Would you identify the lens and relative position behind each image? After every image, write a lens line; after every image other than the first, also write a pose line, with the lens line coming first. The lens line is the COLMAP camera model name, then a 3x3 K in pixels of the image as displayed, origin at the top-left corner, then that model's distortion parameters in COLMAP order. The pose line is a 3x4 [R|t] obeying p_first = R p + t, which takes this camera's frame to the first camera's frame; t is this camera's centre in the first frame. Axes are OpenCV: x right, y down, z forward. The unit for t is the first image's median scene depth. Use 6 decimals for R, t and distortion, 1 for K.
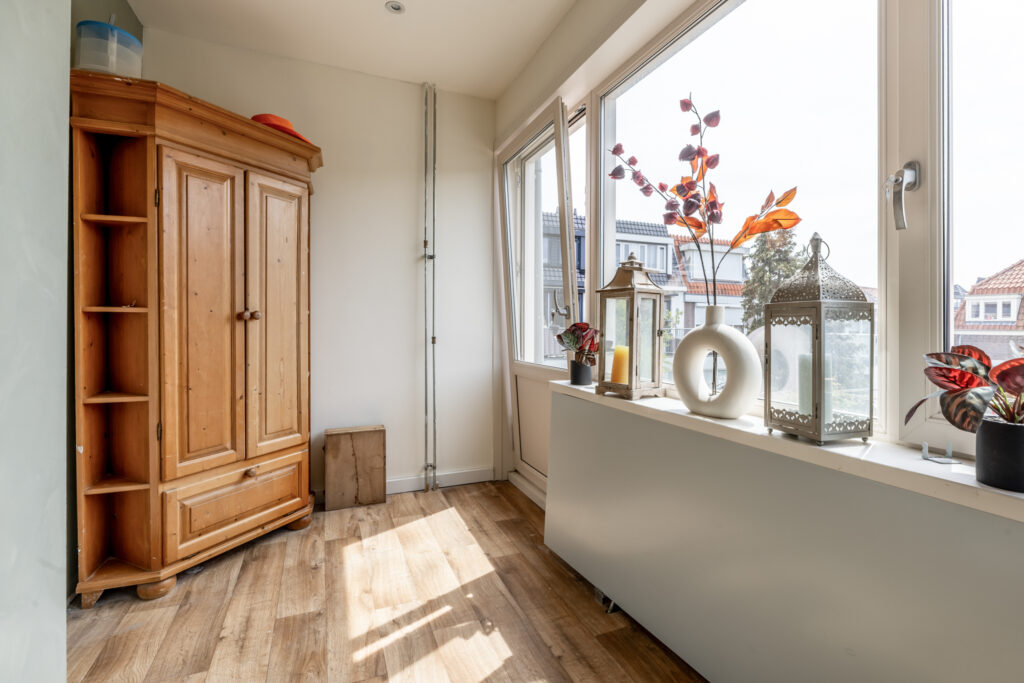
lens RADIAL K [[492.5, 0, 520.7], [0, 492.5, 321.7], [0, 0, 1]] dist [-0.003290, -0.000971]
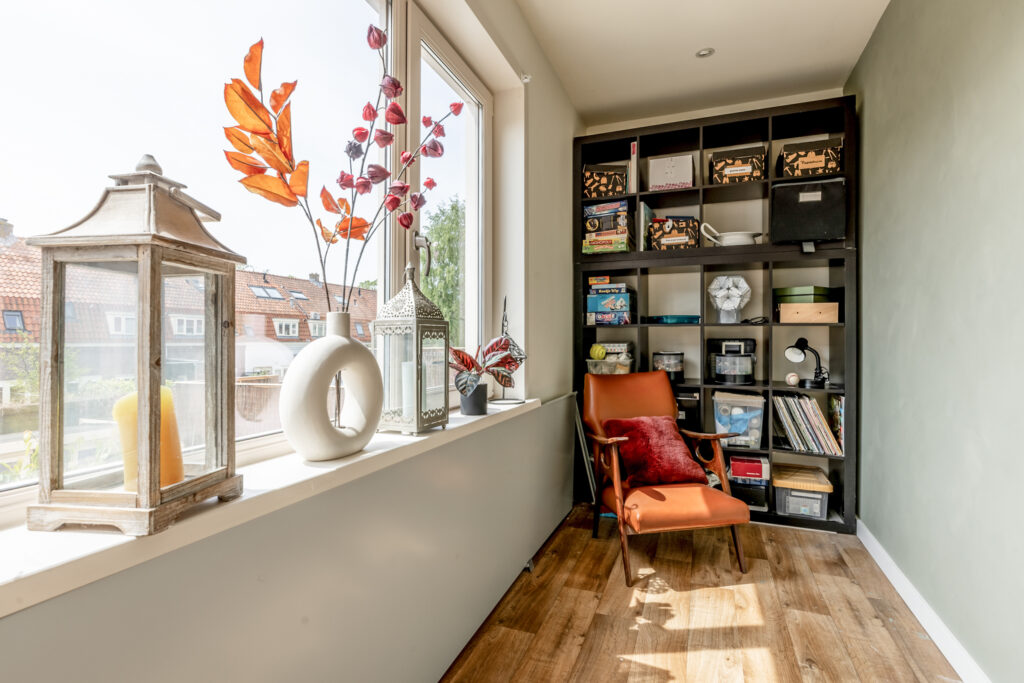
lens RADIAL K [[492.5, 0, 512.0], [0, 492.5, 338.6], [0, 0, 1]] dist [-0.003290, -0.000971]
pose [[-0.725903, -0.002259, 0.687793, -0.649346], [-0.001767, 0.999997, 0.001419, 0.005556], [-0.687795, -0.000185, -0.725905, 2.005424]]
